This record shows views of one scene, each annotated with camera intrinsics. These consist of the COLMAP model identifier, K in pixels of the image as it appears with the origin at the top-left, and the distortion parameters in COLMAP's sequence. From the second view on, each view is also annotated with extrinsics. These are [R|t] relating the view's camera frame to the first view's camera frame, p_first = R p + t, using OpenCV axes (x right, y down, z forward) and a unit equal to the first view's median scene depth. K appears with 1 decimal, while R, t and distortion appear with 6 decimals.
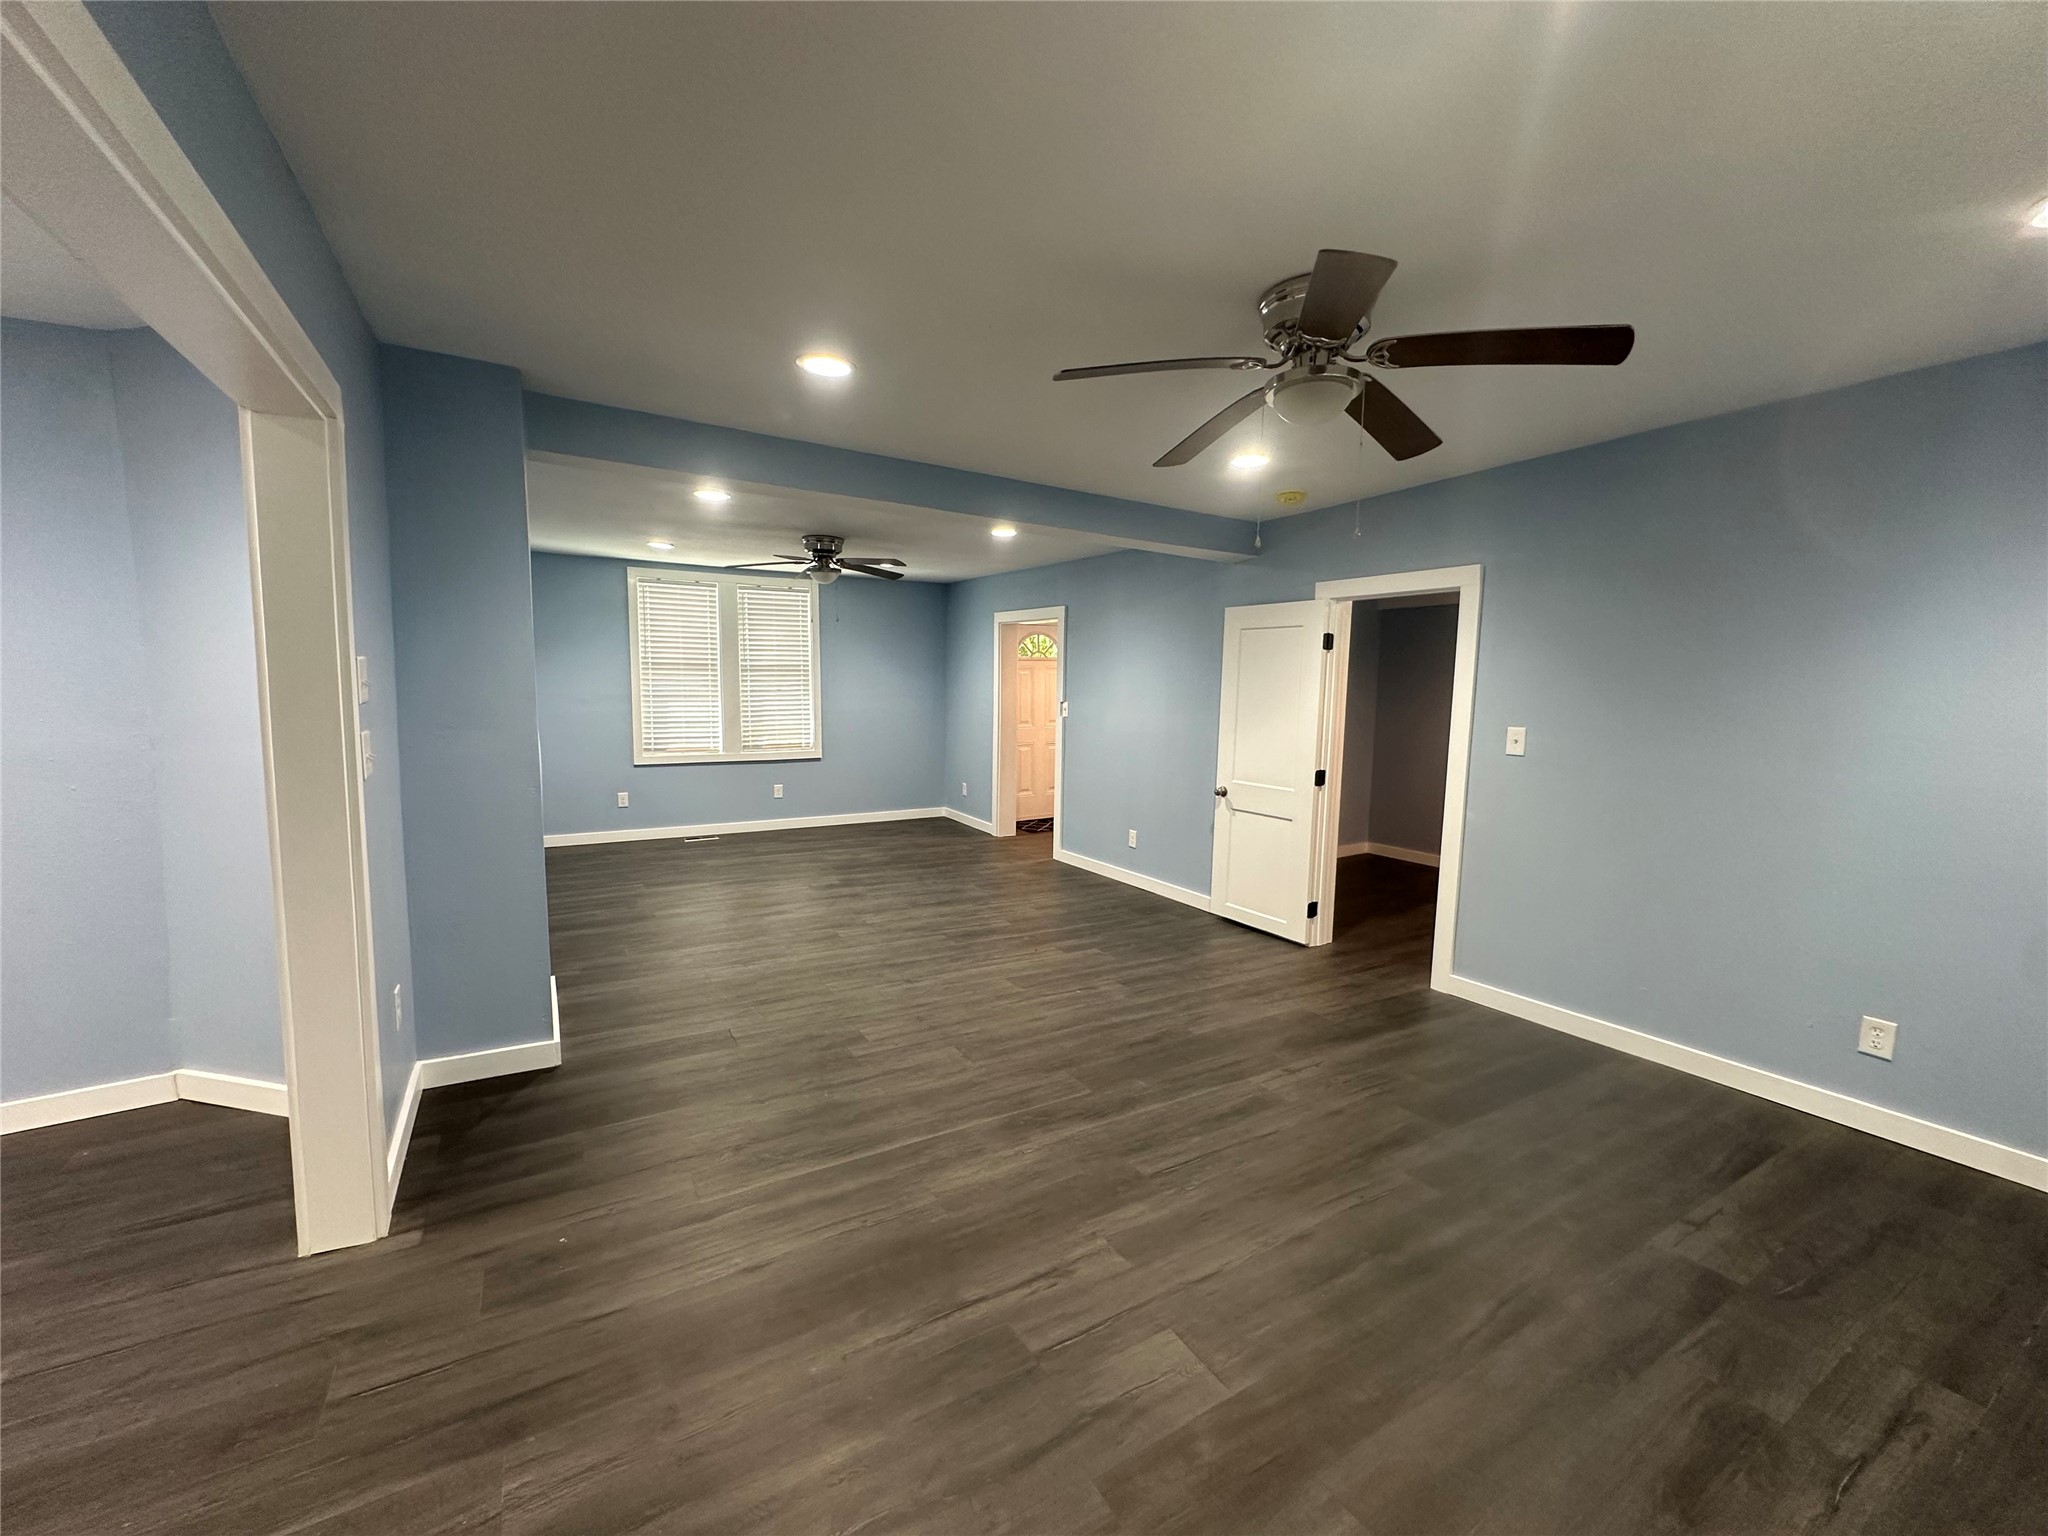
lens RADIAL K [[817.5, 0, 1024.7], [0, 817.5, 766.3], [0, 0, 1]] dist [-0.006321, -0.000004]
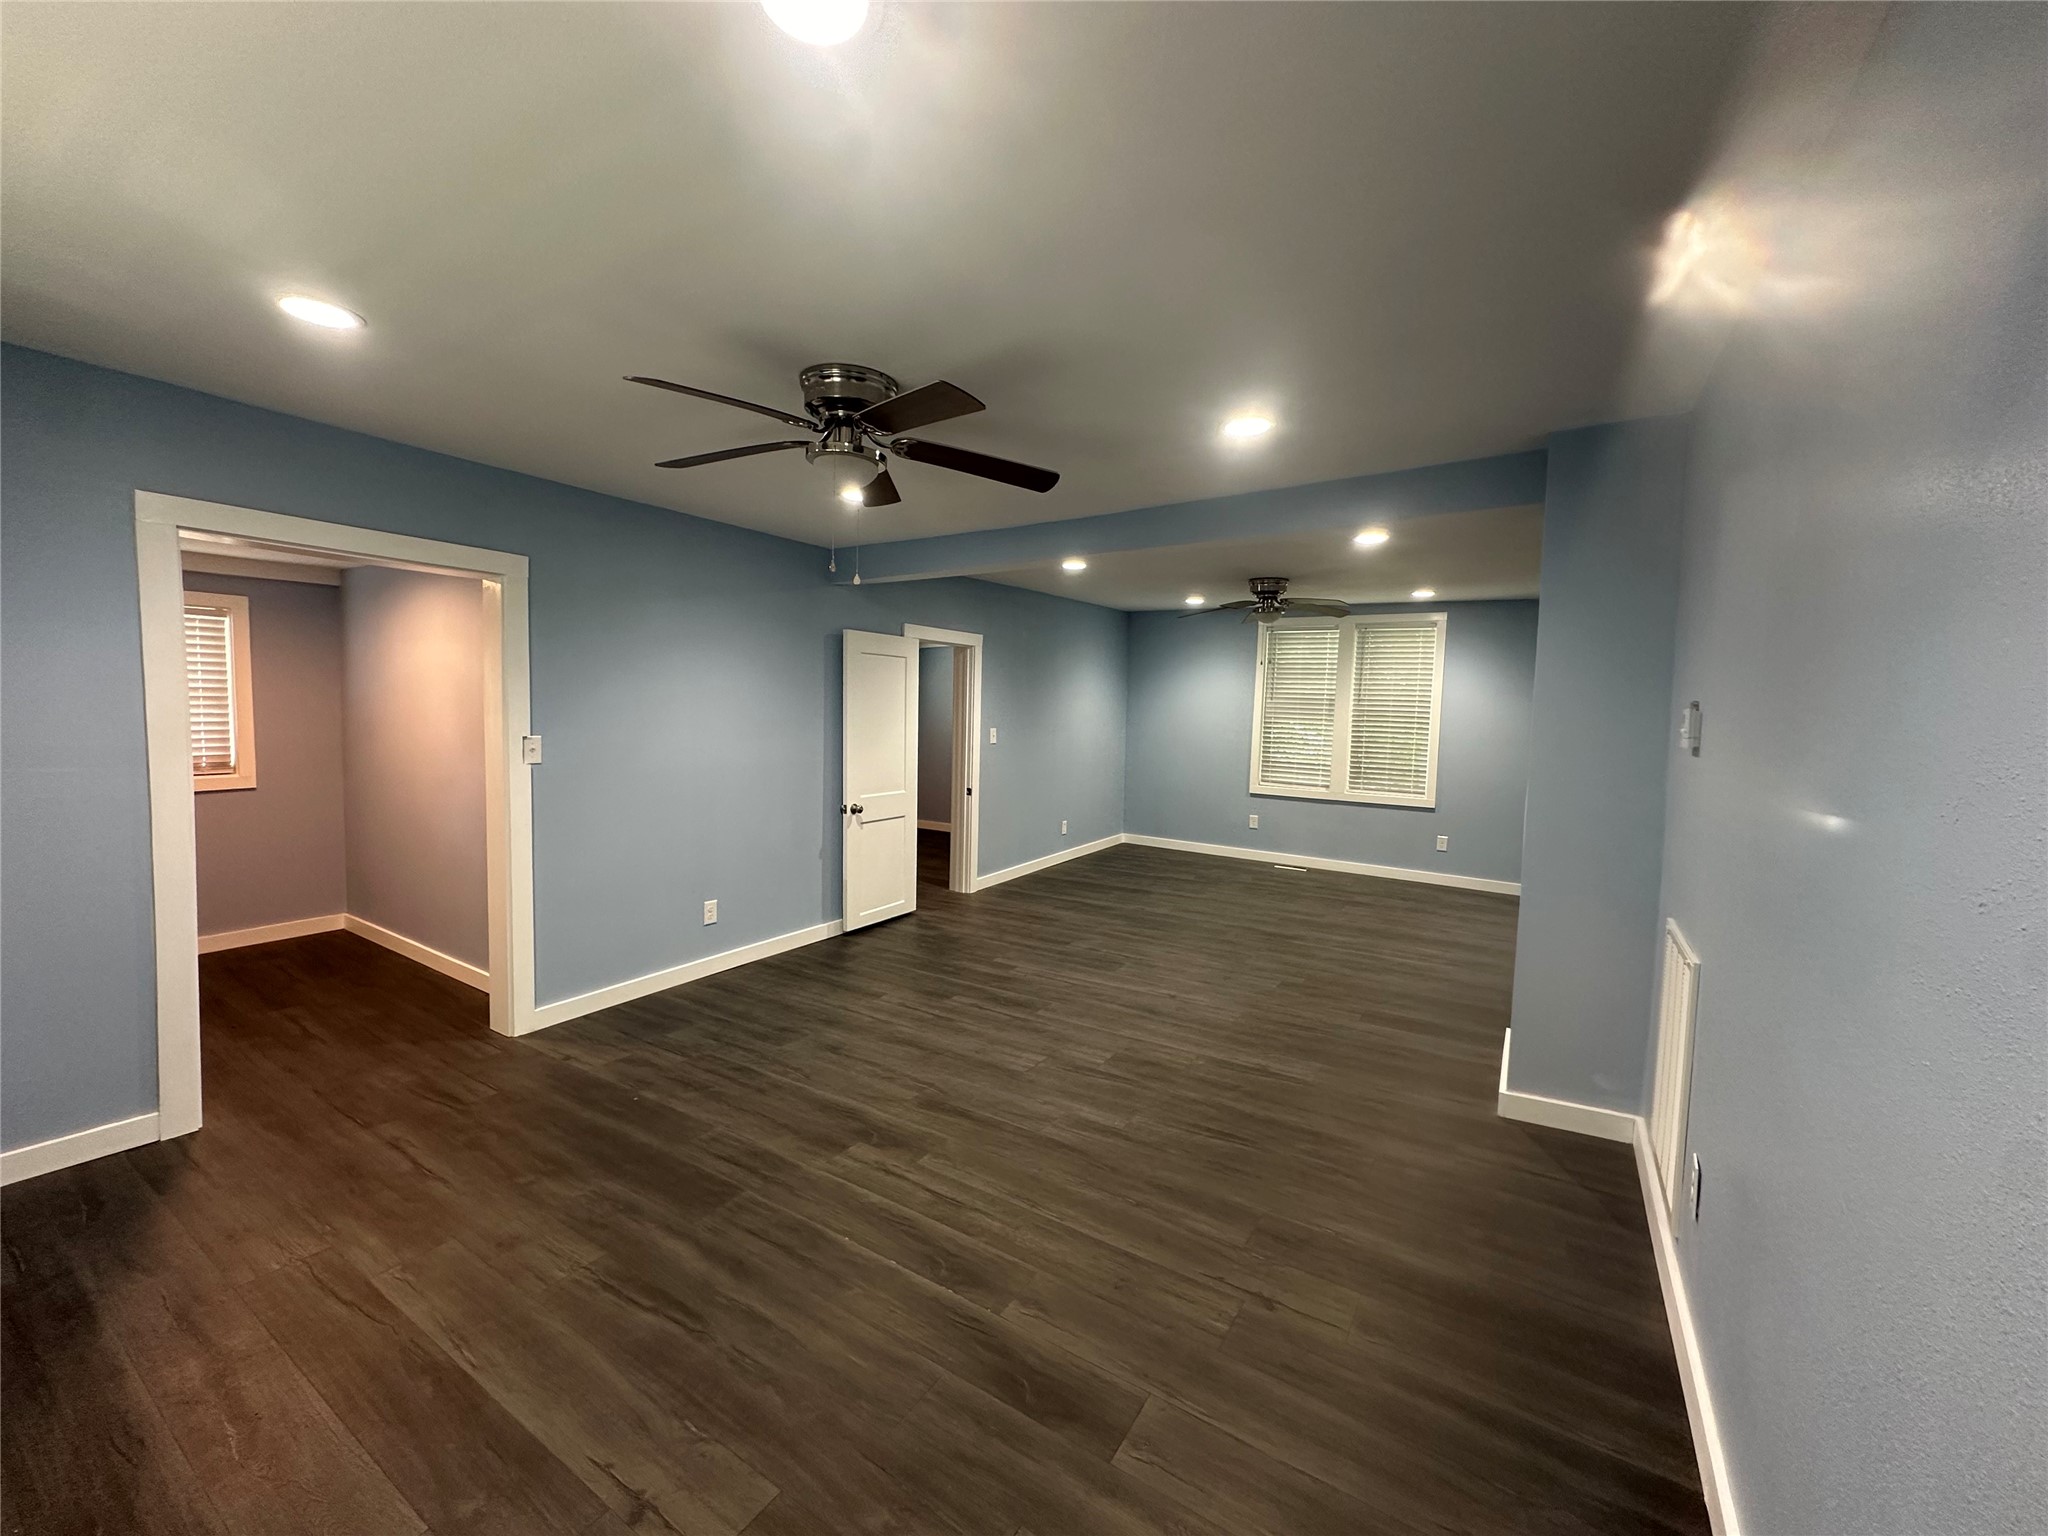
lens RADIAL K [[817.5, 0, 1031.9], [0, 817.5, 757.8], [0, 0, 1]] dist [-0.006321, -0.000004]
pose [[-0.457717, -0.078456, 0.885630, -0.899655], [0.062378, 0.990811, 0.120013, -0.166968], [-0.886907, 0.110176, -0.448617, 1.486625]]
